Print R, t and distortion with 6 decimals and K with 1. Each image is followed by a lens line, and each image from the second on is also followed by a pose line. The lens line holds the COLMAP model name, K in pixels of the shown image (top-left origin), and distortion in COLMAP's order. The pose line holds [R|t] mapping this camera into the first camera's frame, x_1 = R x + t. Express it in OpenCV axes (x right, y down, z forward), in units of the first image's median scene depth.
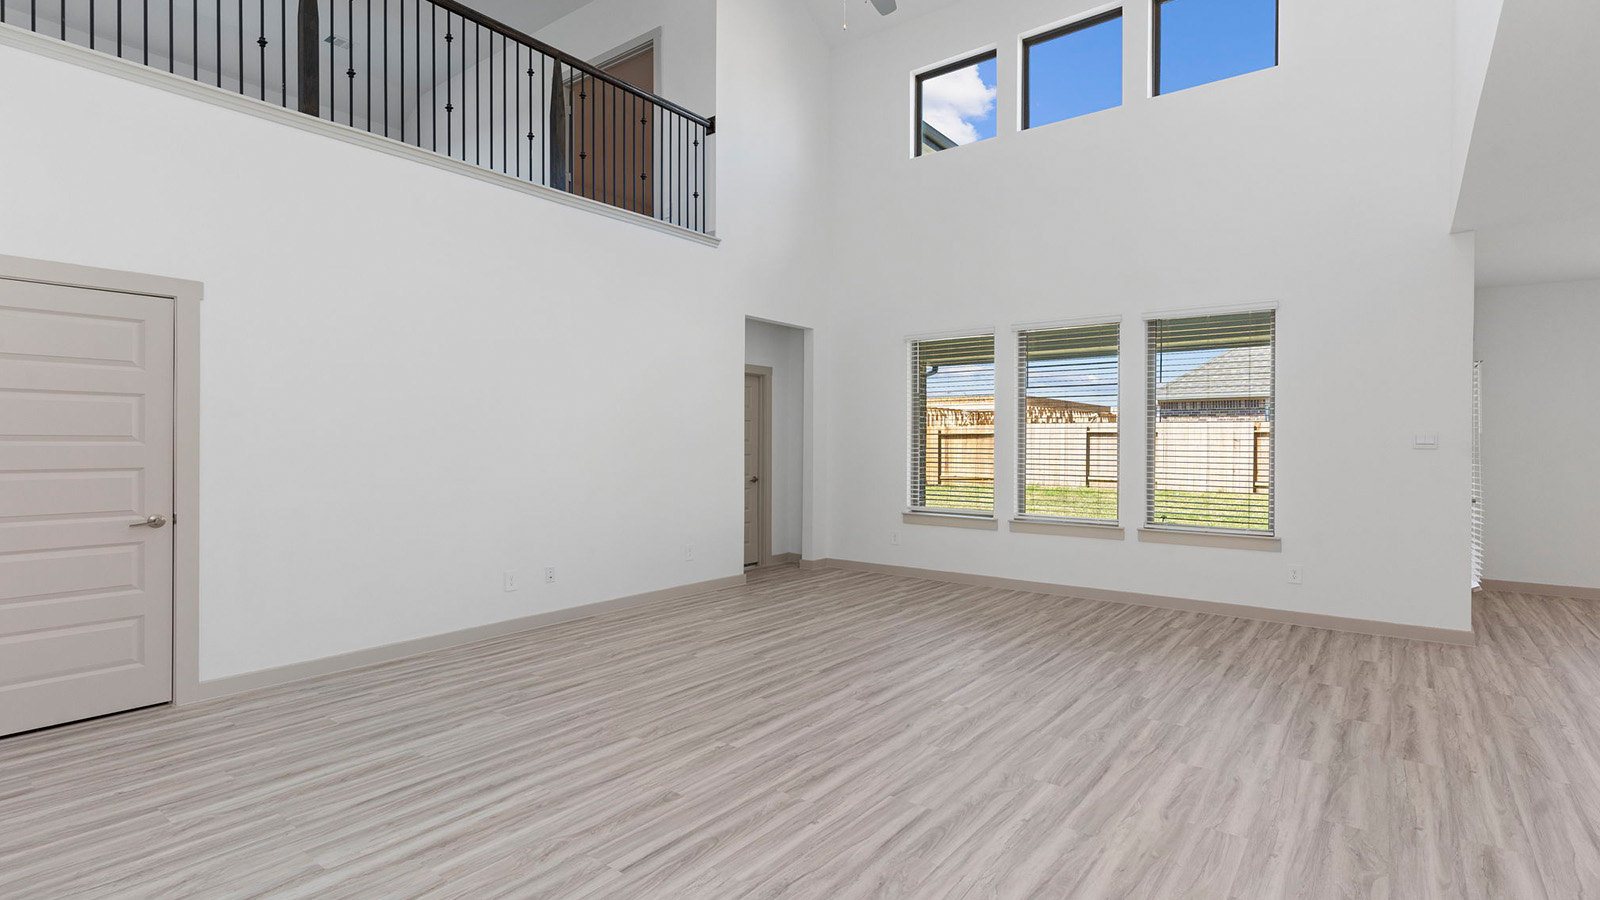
lens RADIAL K [[766.3, 0, 800.0], [0, 766.3, 450.0], [0, 0, 1]] dist [0.004921, -0.000581]
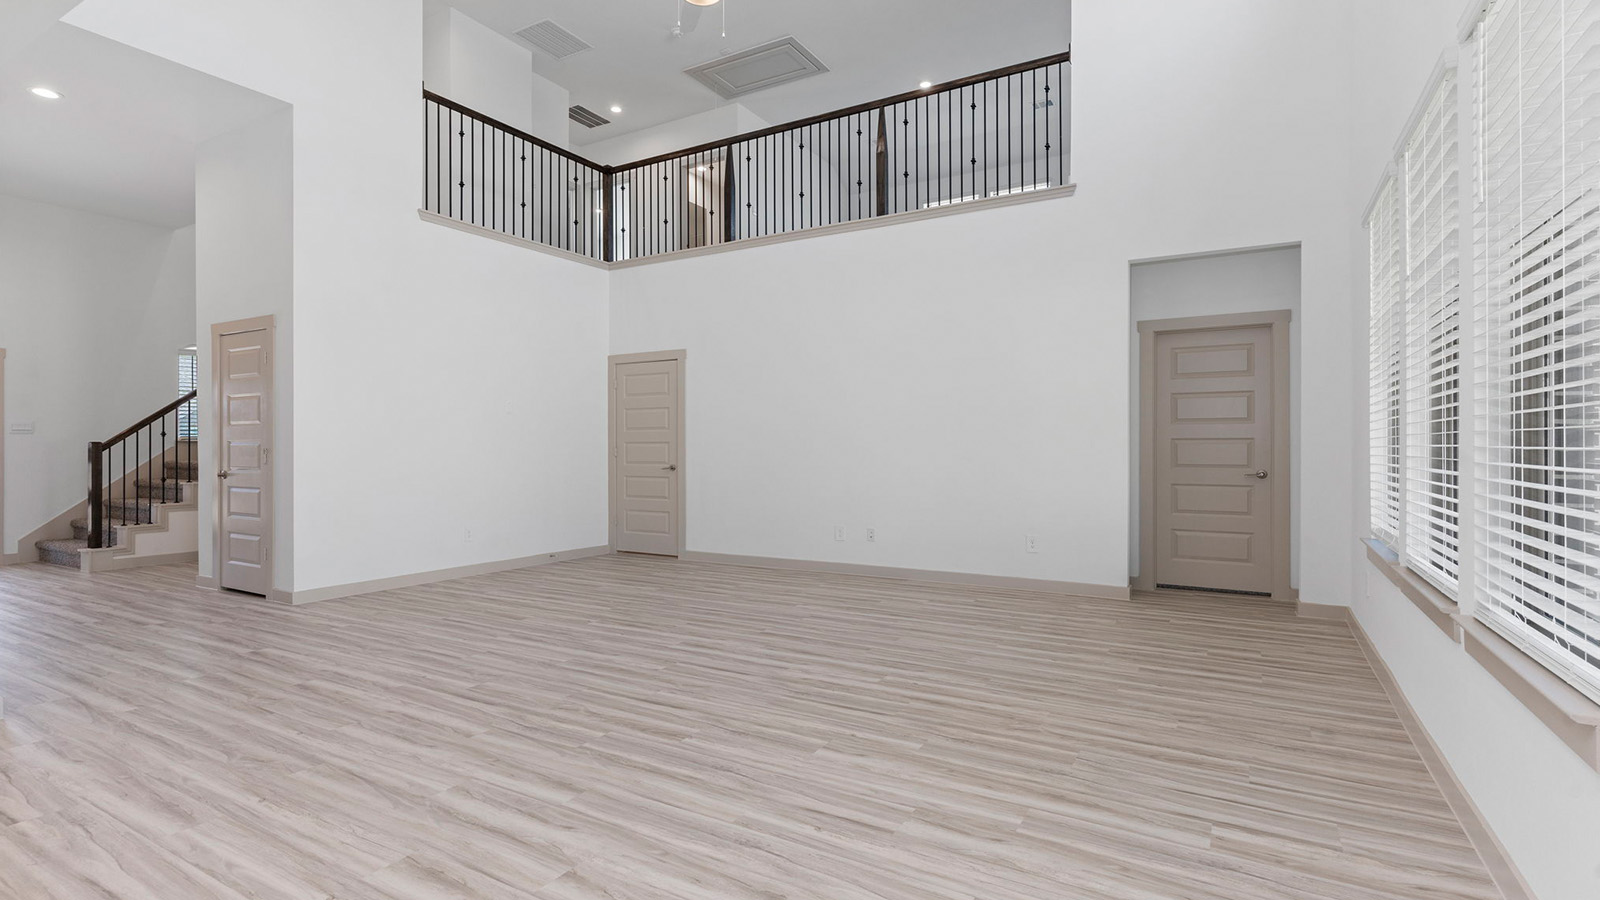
lens RADIAL K [[765.2, 0, 800.0], [0, 765.2, 450.0], [0, 0, 1]] dist [0.000638, 0.001459]
pose [[0.131358, 0.002192, -0.991333, 1.334634], [-0.005149, 0.999986, 0.001529, 0.042666], [0.991322, 0.004904, 0.131367, 1.120317]]
